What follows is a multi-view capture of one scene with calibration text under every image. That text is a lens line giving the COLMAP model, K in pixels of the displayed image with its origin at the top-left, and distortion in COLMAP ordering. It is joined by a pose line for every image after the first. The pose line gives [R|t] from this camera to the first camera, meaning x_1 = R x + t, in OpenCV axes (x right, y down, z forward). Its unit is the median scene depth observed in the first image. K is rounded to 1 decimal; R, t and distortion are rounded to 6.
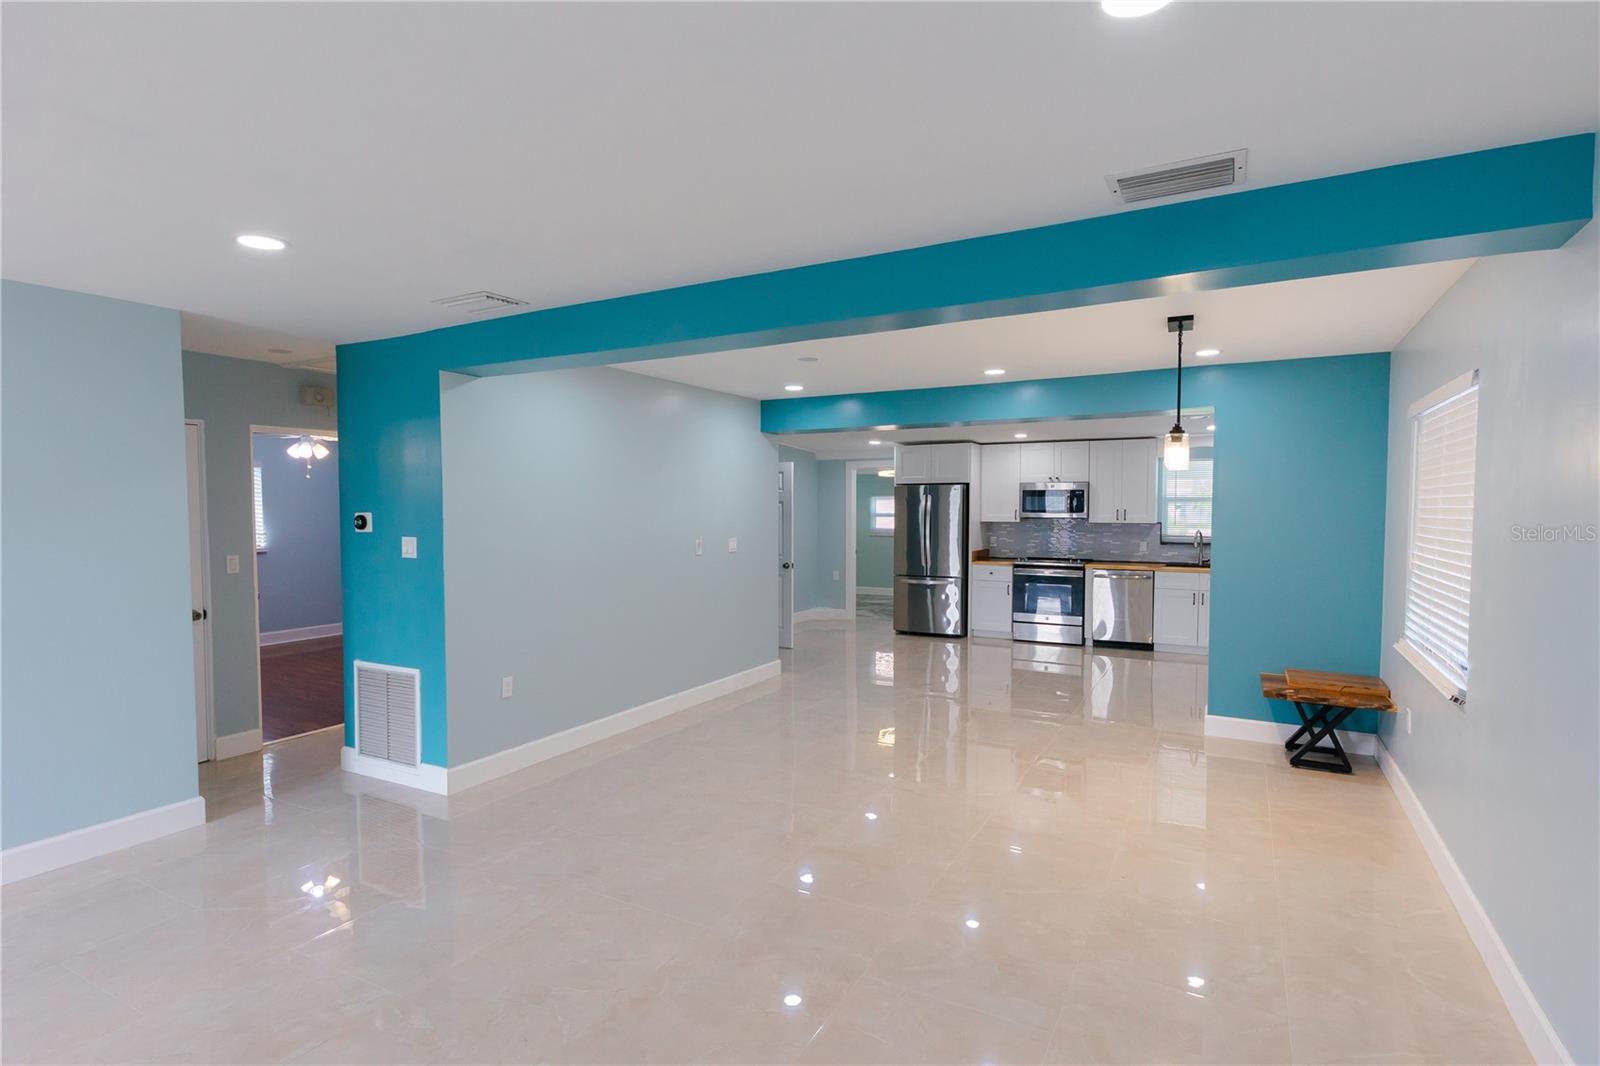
lens RADIAL K [[800.4, 0, 803.1], [0, 800.4, 540.9], [0, 0, 1]] dist [0.008825, -0.002984]
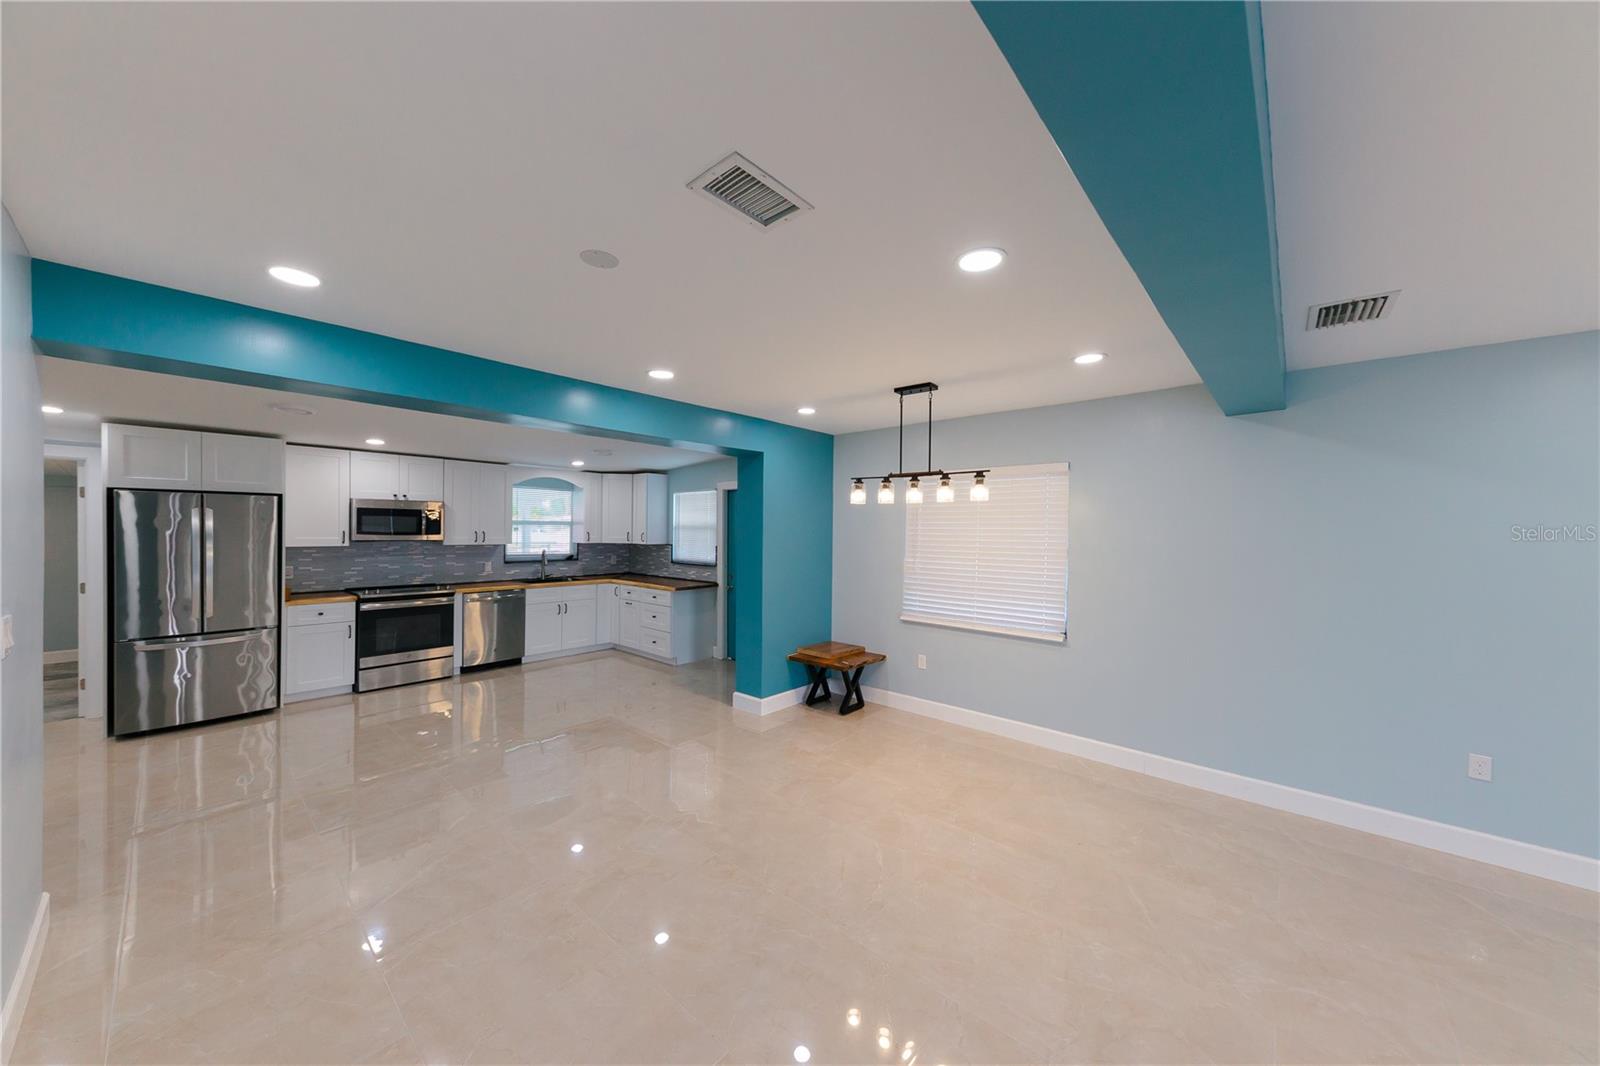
lens RADIAL K [[545.2, 0, 805.1], [0, 545.2, 534.2], [0, 0, 1]] dist [0.010281, -0.003276]
pose [[0.219895, -0.004725, 0.975512, -0.184058], [0.031064, 0.999515, -0.002161, -0.021474], [-0.975029, 0.030778, 0.219935, 0.452888]]
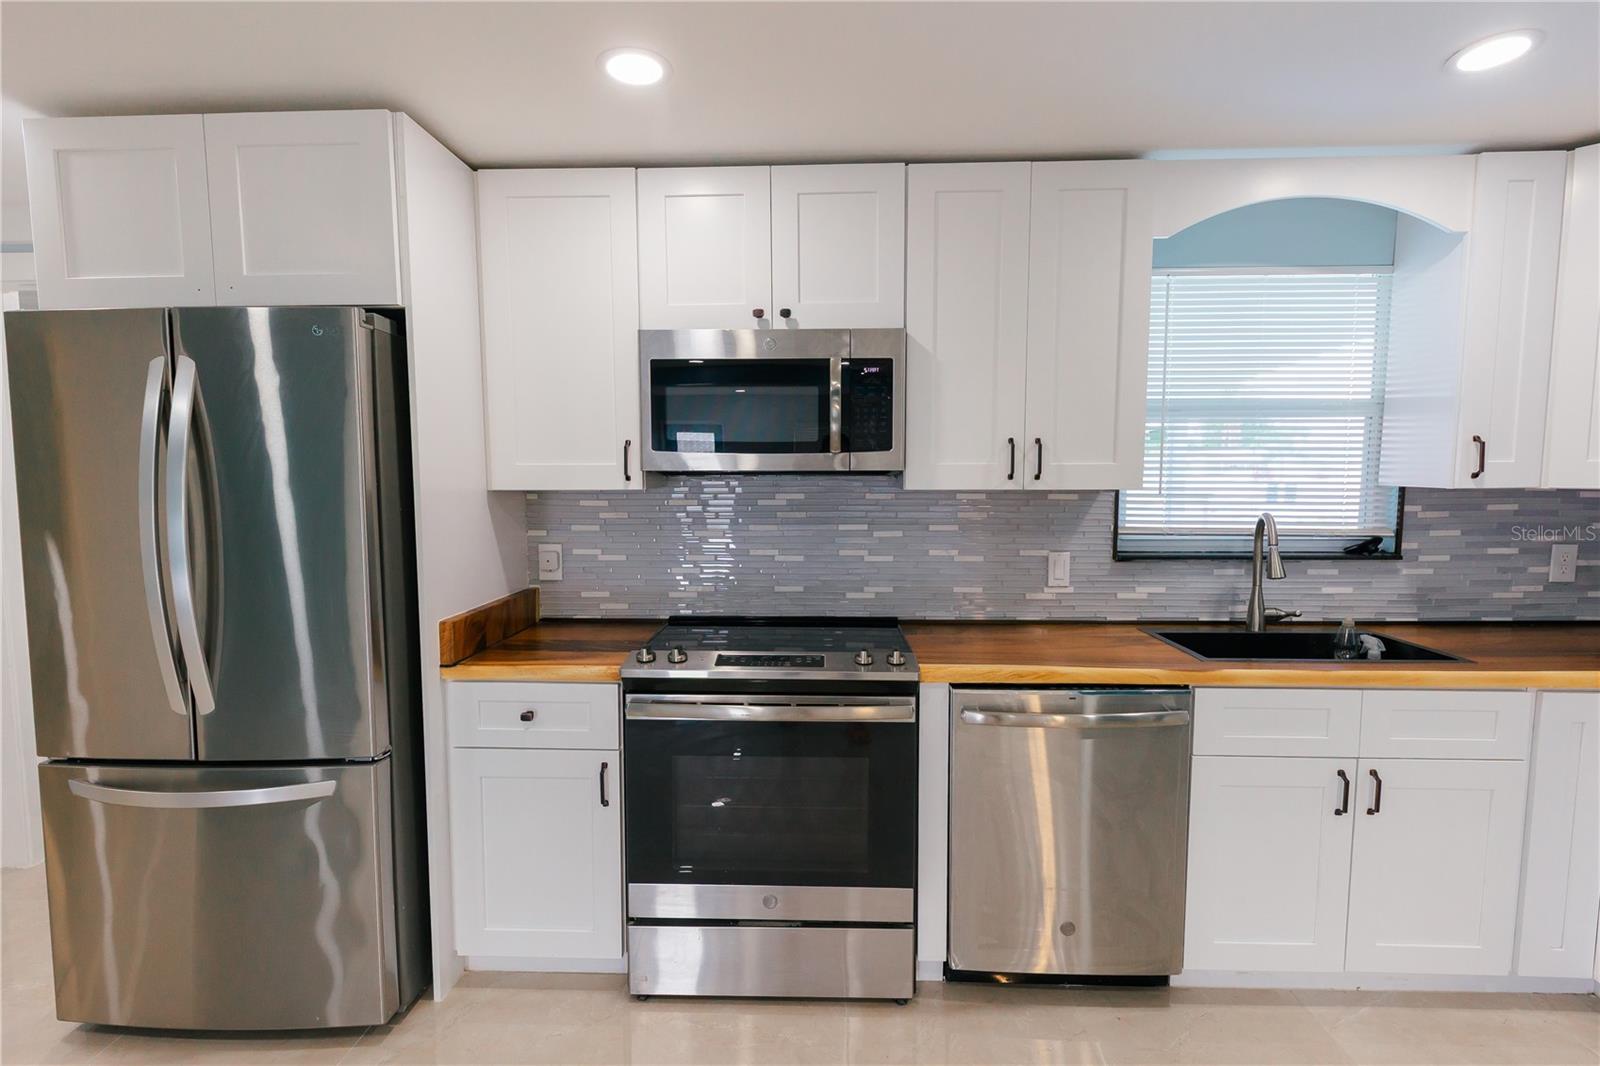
lens RADIAL K [[800.4, 0, 805.0], [0, 800.4, 542.8], [0, 0, 1]] dist [0.008825, -0.002984]
pose [[0.895101, -0.041323, 0.443945, 0.217551], [0.020763, 0.998479, 0.051078, -0.020203], [-0.445381, -0.036502, 0.894597, 0.802330]]
